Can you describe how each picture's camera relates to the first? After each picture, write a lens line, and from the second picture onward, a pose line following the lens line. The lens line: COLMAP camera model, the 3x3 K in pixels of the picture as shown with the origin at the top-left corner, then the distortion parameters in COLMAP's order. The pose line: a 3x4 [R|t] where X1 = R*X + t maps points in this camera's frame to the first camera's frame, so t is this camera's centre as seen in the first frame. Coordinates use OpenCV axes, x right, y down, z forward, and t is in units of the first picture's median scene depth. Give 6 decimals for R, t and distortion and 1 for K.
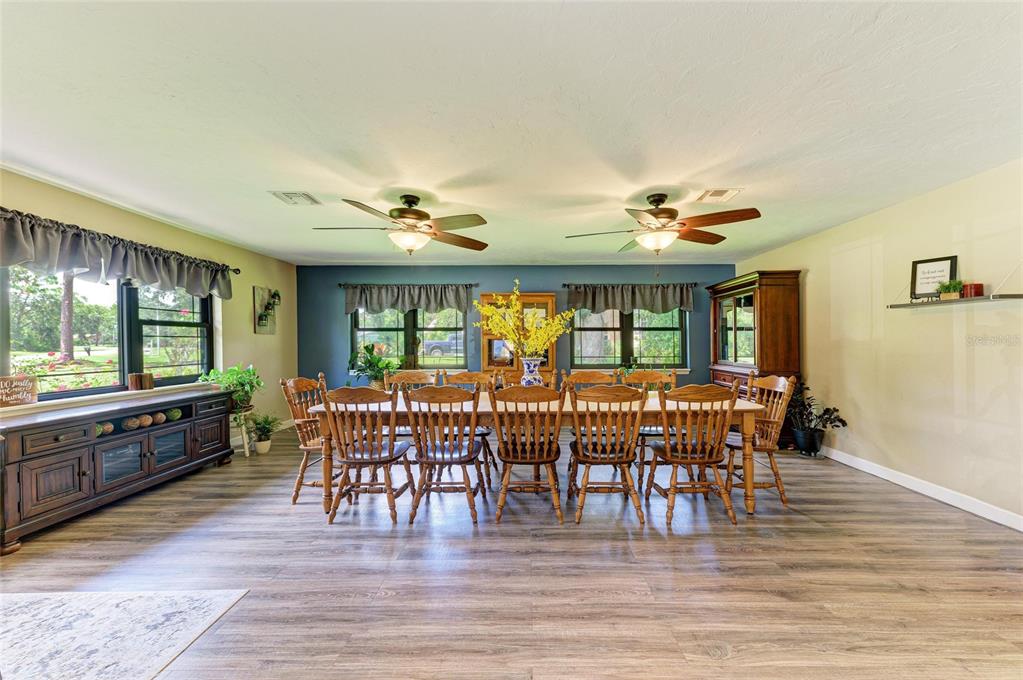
lens RADIAL K [[404.4, 0, 525.3], [0, 404.4, 338.1], [0, 0, 1]] dist [0.011440, -0.000239]
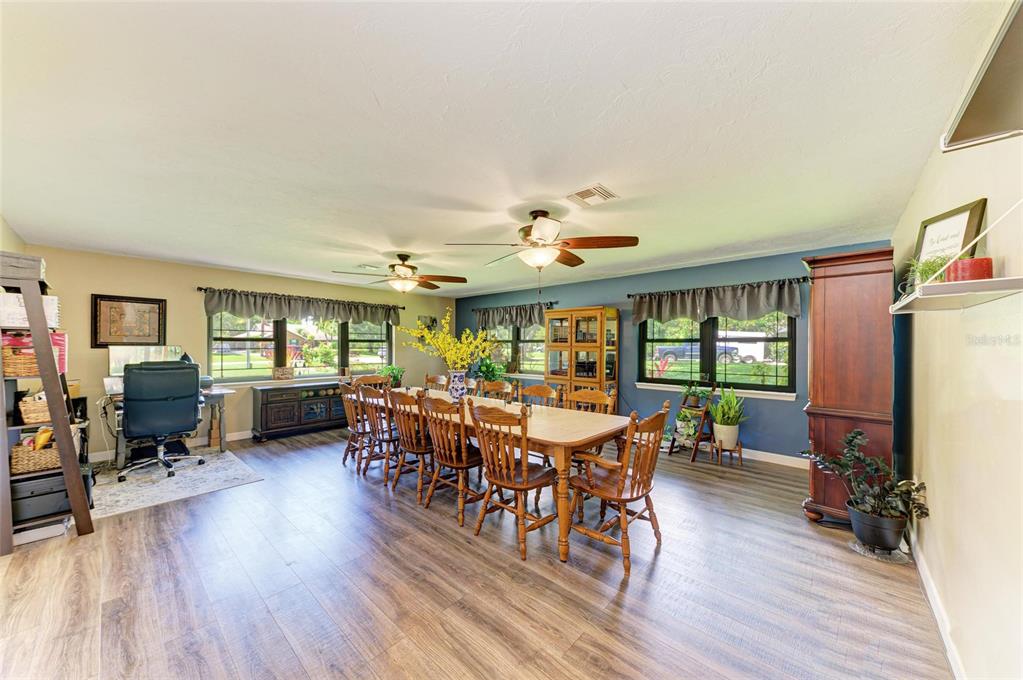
lens RADIAL K [[359.0, 0, 511.5], [0, 359.0, 340.0], [0, 0, 1]] dist [0.000637, -0.000019]
pose [[0.742791, -0.006228, -0.669494, 0.623535], [0.001184, 0.999967, -0.007988, -0.023193], [0.669522, 0.005141, 0.742775, 0.220013]]
